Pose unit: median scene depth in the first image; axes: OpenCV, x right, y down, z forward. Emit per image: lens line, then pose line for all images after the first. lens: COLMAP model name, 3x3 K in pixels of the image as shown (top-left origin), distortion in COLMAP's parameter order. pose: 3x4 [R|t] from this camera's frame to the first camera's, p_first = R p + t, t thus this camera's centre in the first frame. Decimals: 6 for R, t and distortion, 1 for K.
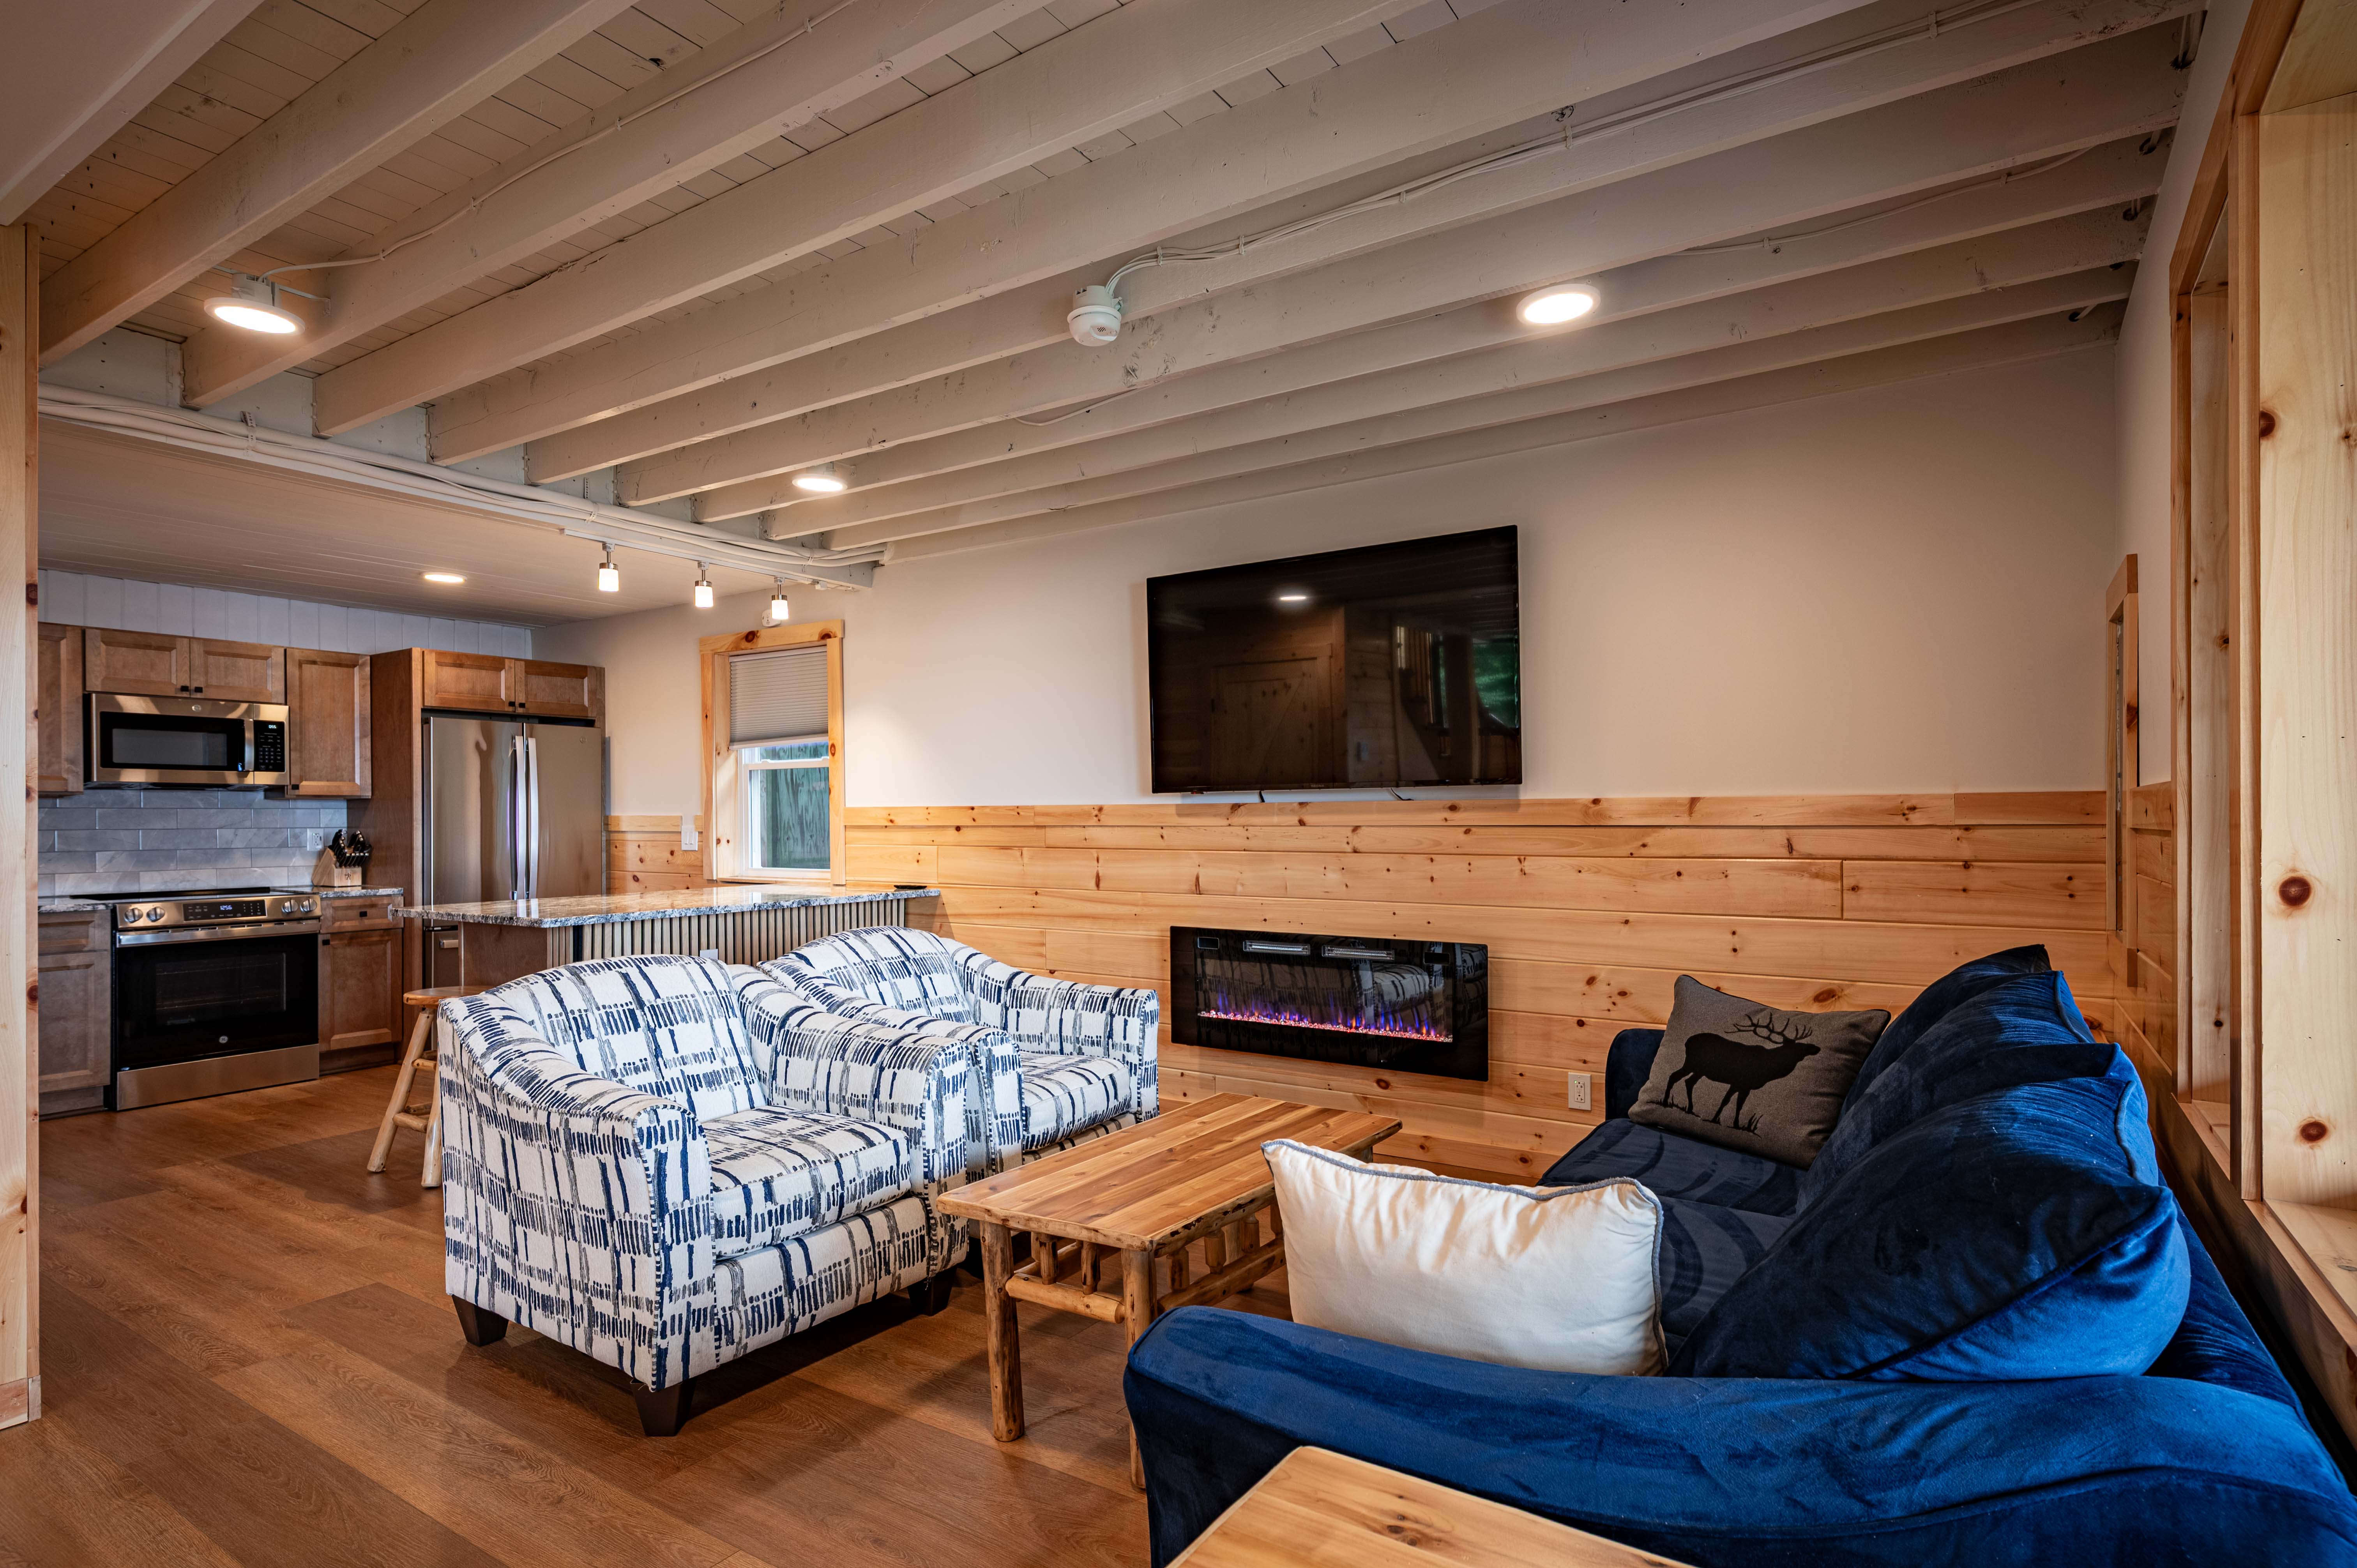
lens RADIAL K [[1206.9, 0, 1229.3], [0, 1206.9, 815.0], [0, 0, 1]] dist [0.000969, 0.000032]
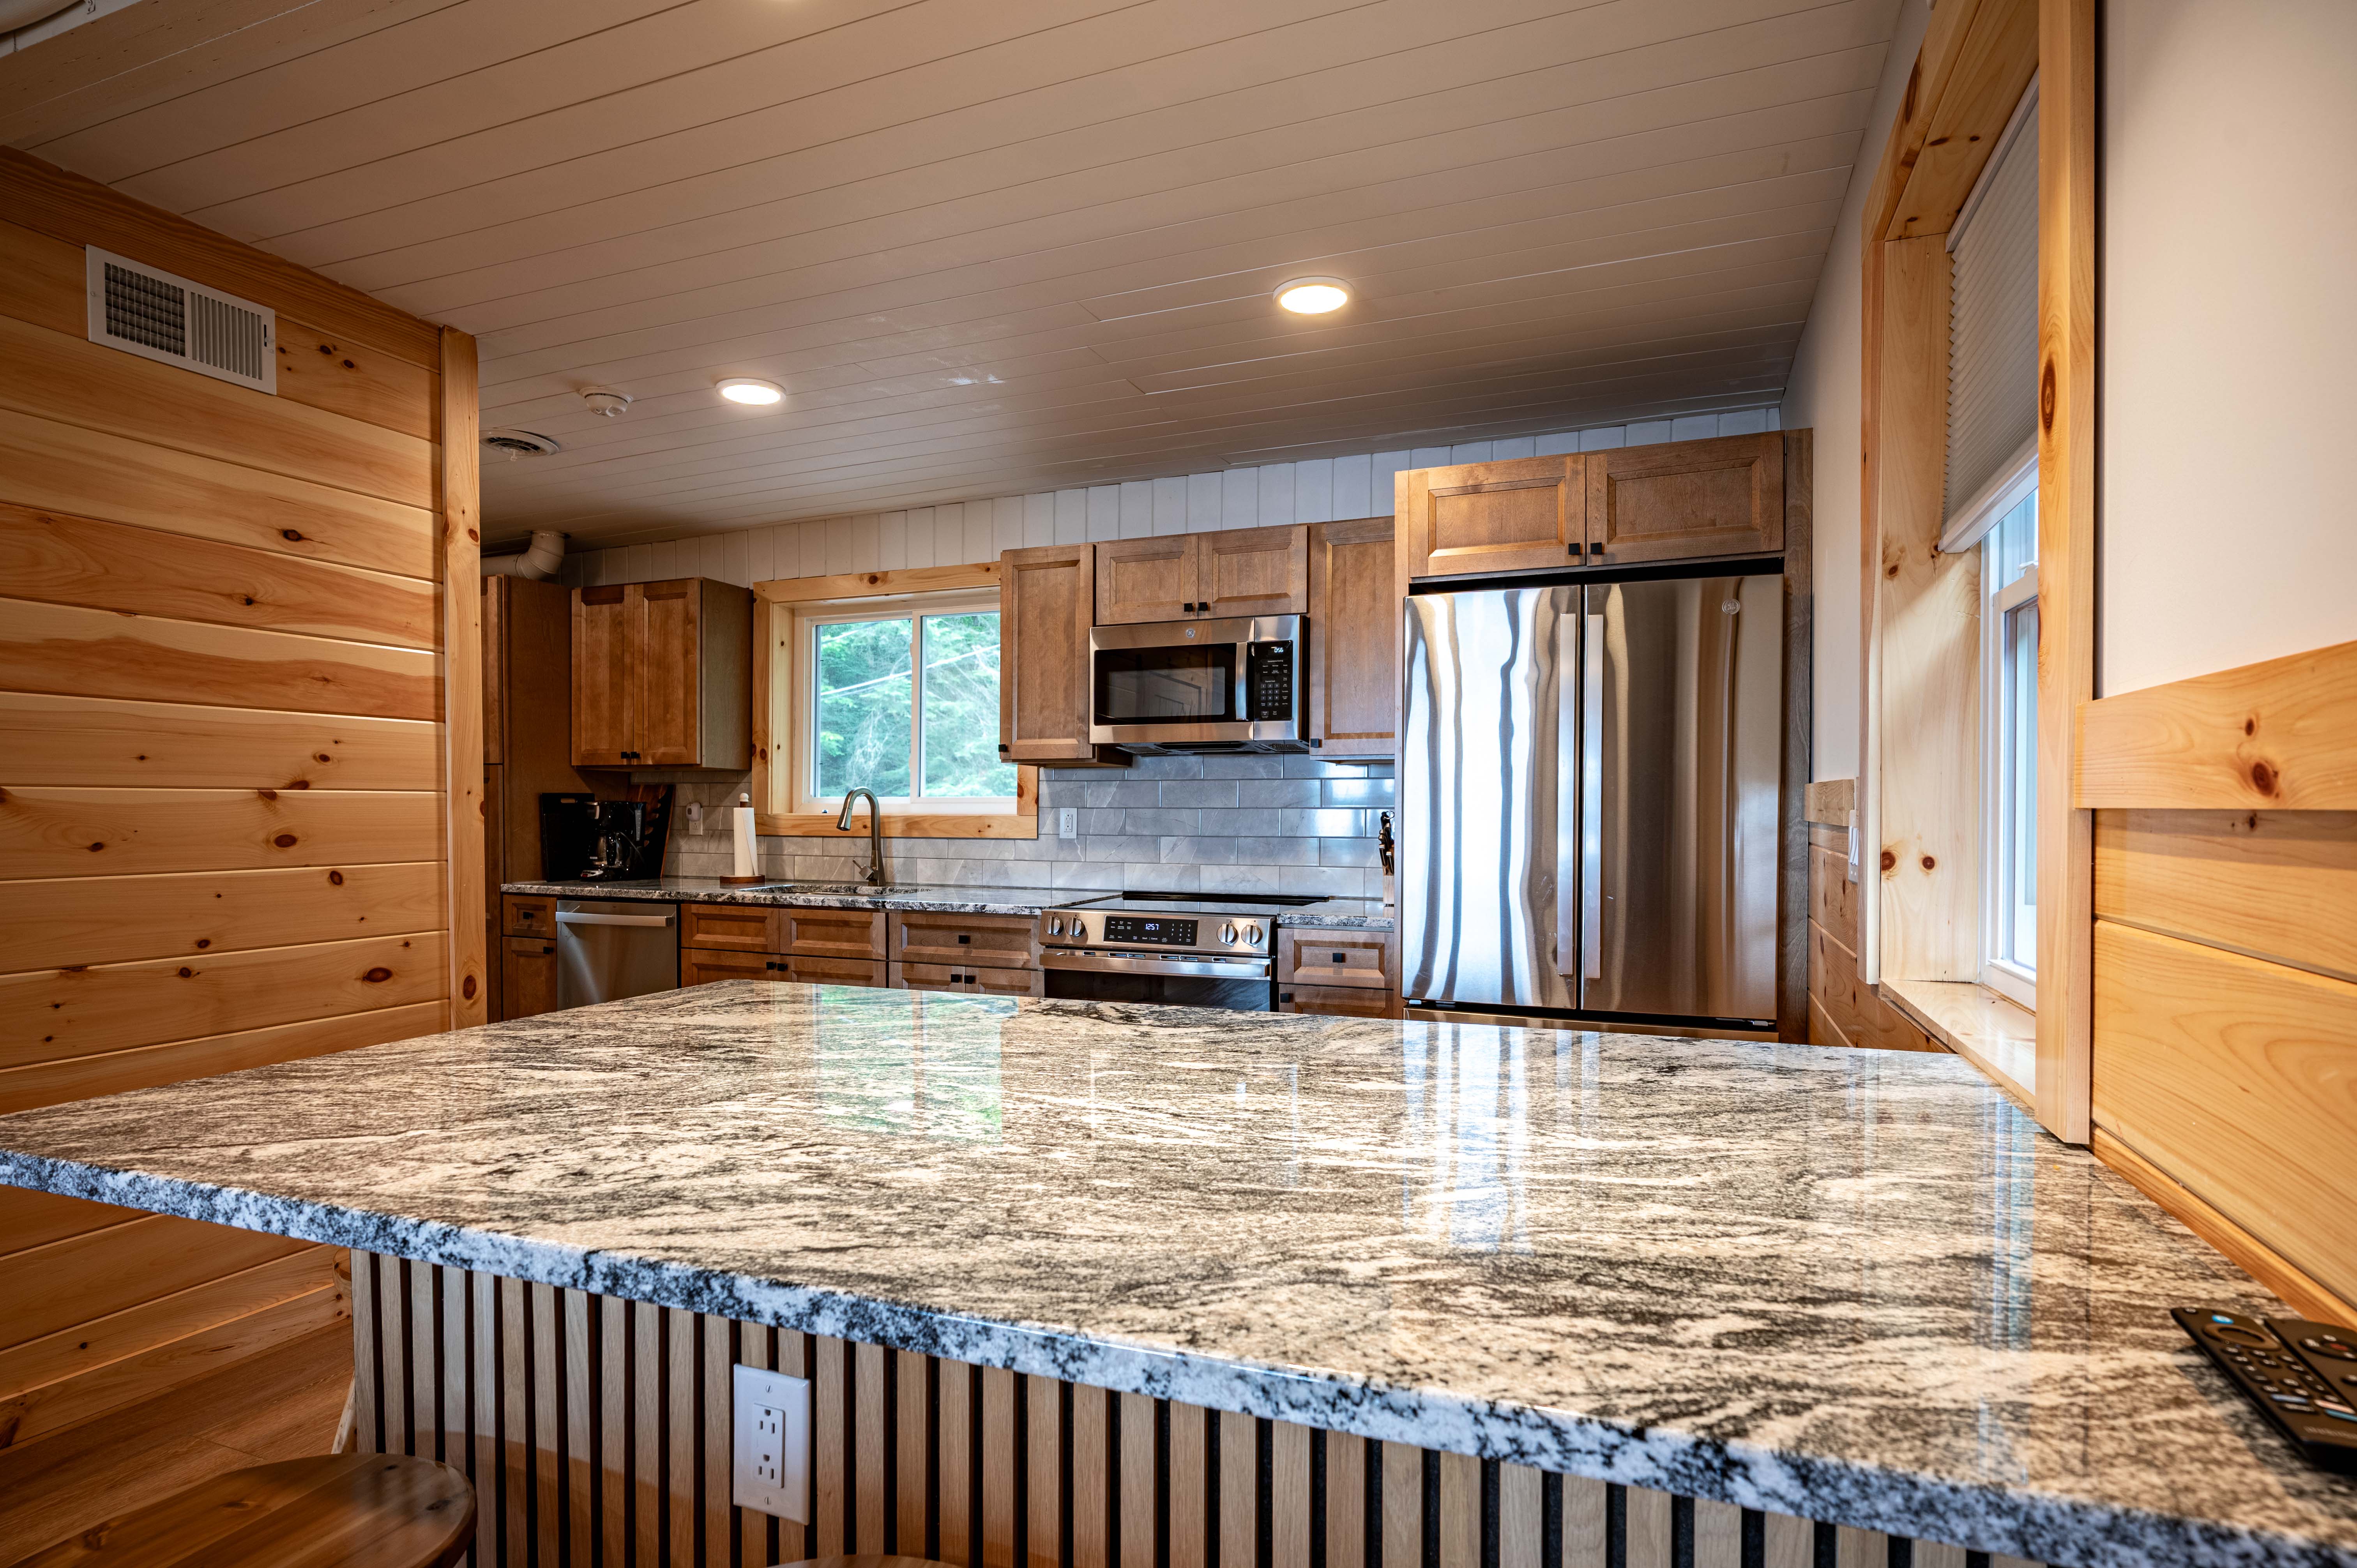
lens RADIAL K [[1195.7, 0, 1175.2], [0, 1195.7, 831.3], [0, 0, 1]] dist [-0.000719, 0.000113]
pose [[0.170239, 0.024673, -0.985094, -0.171418], [-0.002246, 0.999694, 0.024650, 0.007784], [0.985400, -0.001984, 0.170242, 0.837022]]
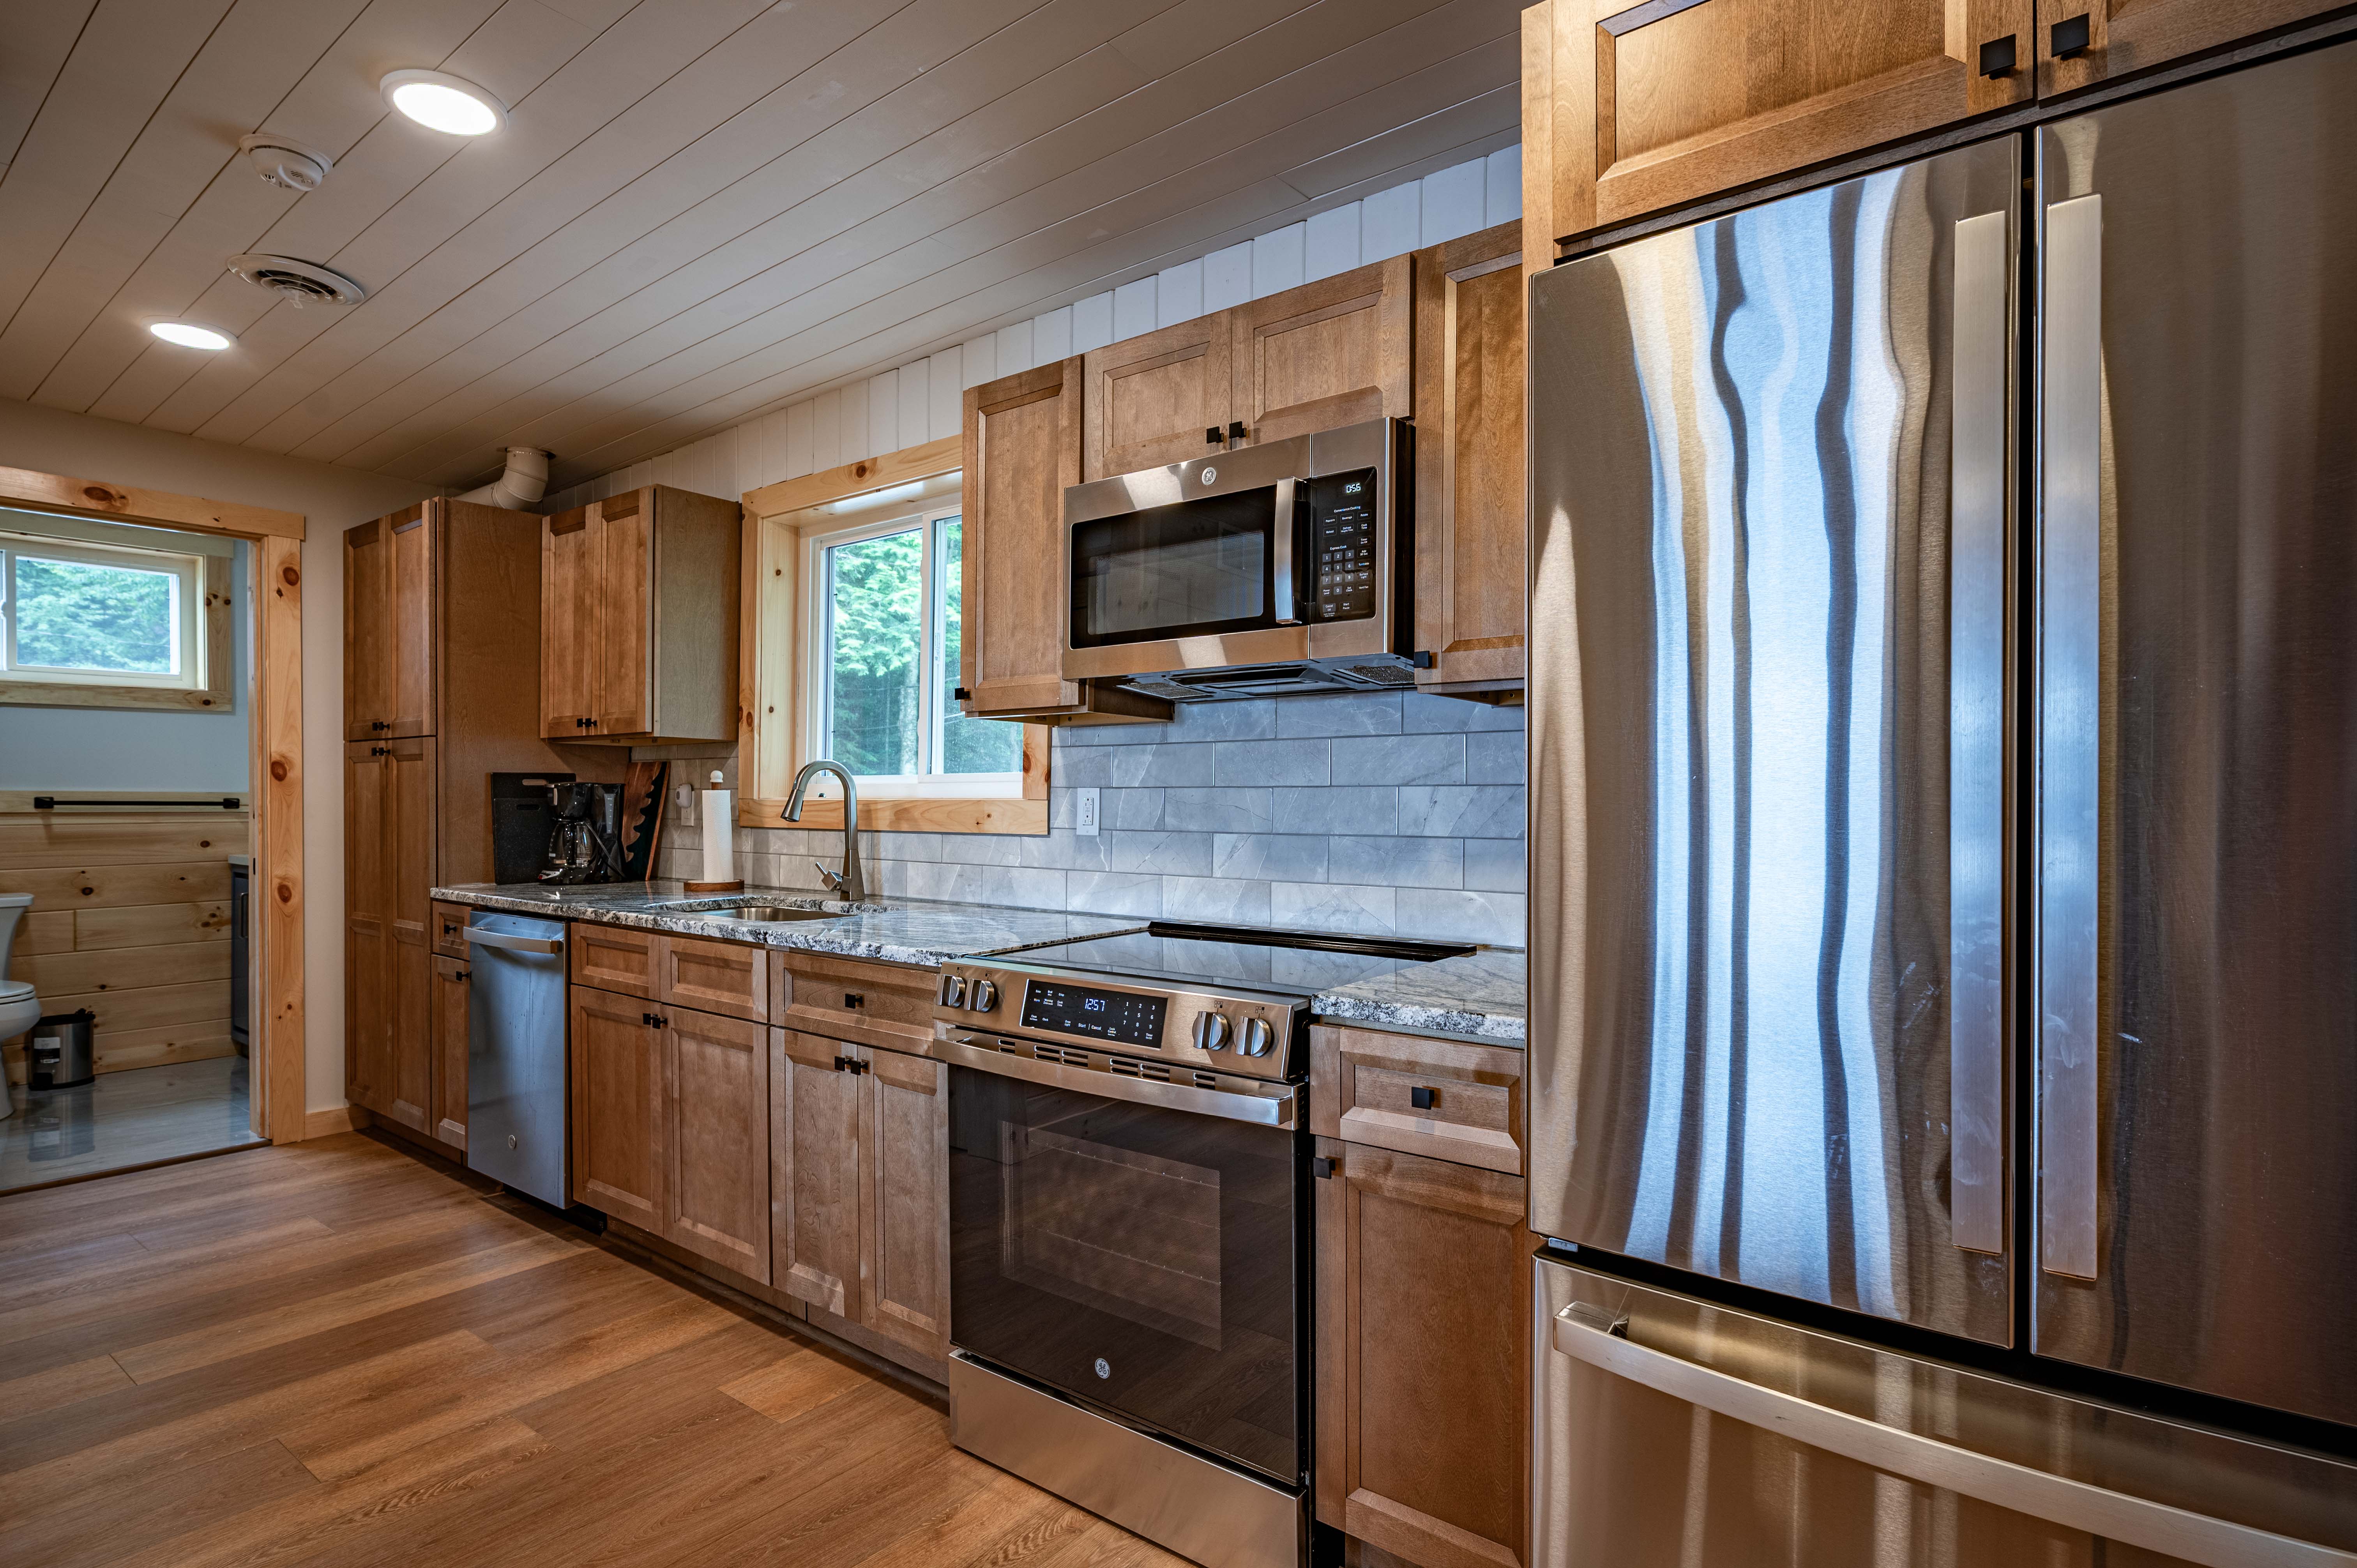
lens RADIAL K [[1166.1, 0, 1190.4], [0, 1166.1, 800.9], [0, 0, 1]] dist [-0.002221, 0.000151]
pose [[-0.093667, 0.010584, -0.995547, -0.456862], [0.002112, 0.999943, 0.010432, 0.012206], [0.995601, -0.001125, -0.093684, 0.985036]]
